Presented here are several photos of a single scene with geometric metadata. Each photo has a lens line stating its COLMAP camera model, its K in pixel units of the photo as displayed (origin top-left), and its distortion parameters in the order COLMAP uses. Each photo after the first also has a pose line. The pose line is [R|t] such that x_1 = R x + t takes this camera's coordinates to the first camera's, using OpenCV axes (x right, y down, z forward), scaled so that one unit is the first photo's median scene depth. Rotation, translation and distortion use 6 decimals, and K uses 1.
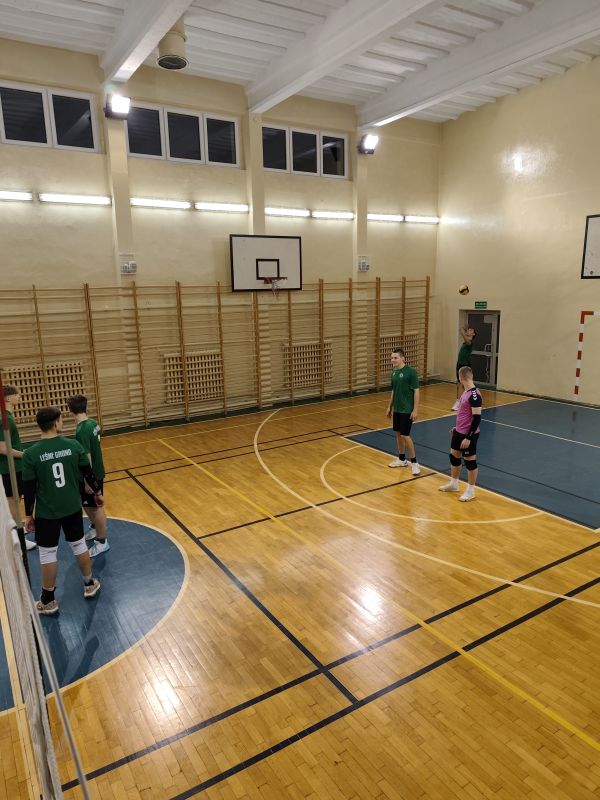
lens RADIAL K [[545.2, 0, 300.0], [0, 545.2, 400.0], [0, 0, 1]] dist [0.045639, -0.047186]
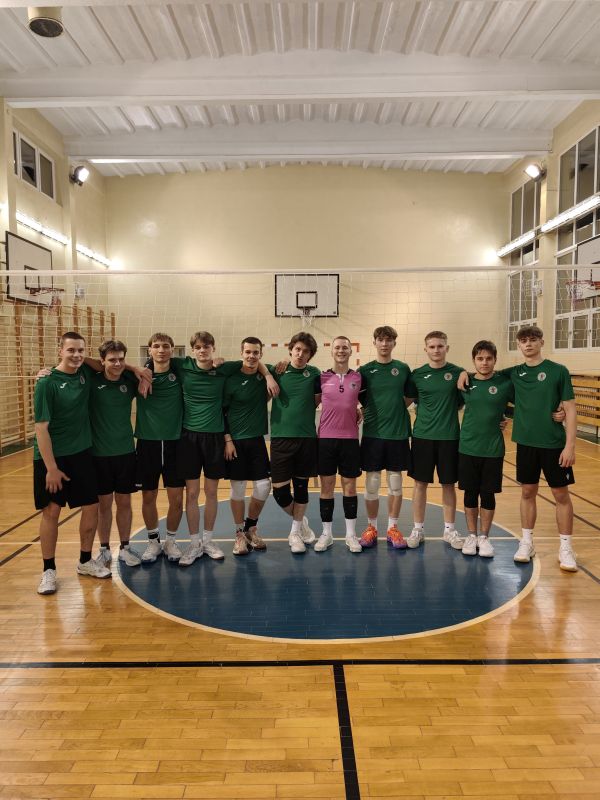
lens RADIAL K [[543.3, 0, 303.0], [0, 543.3, 398.8], [0, 0, 1]] dist [0.033516, -0.035952]
pose [[0.525612, -0.042192, 0.849678, -0.577768], [0.170512, 0.983727, -0.056630, 0.067946], [-0.833461, 0.174646, 0.524253, 0.226301]]
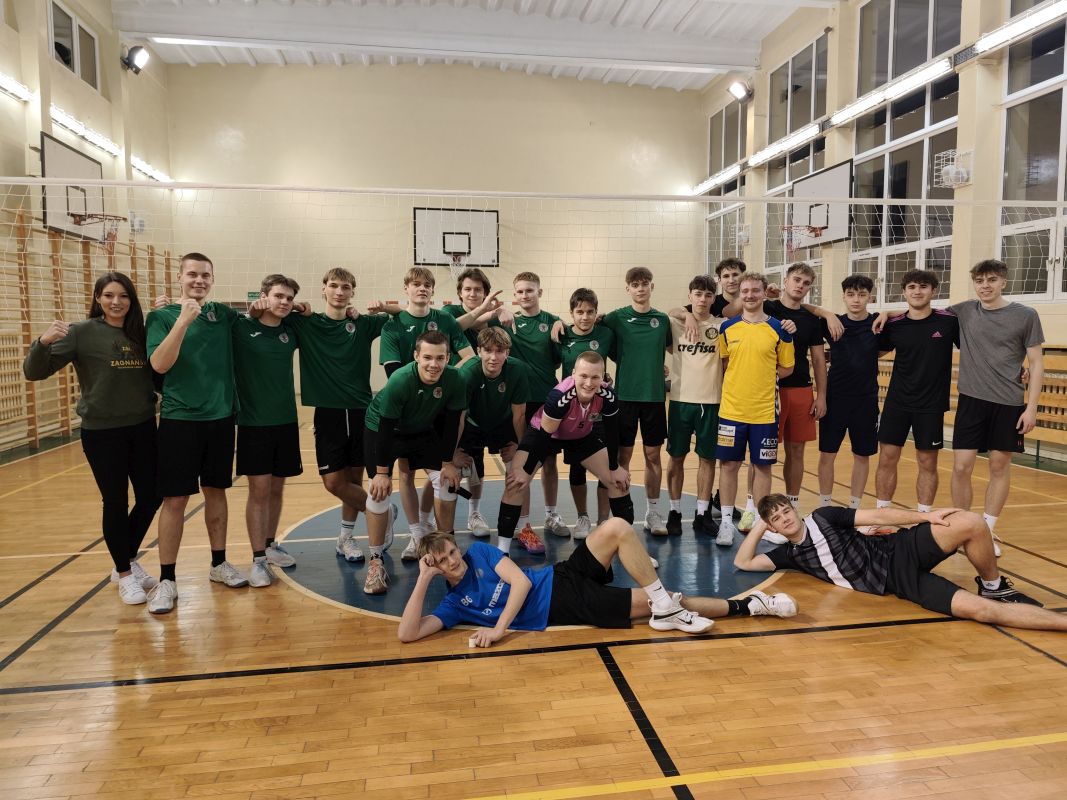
lens RADIAL K [[724.6, 0, 547.2], [0, 724.6, 386.0], [0, 0, 1]] dist [0.033516, -0.035952]
pose [[0.378141, -0.050680, 0.924360, -0.623992], [0.185909, 0.982316, -0.022195, 0.076928], [-0.906889, 0.180240, 0.380876, 0.254557]]
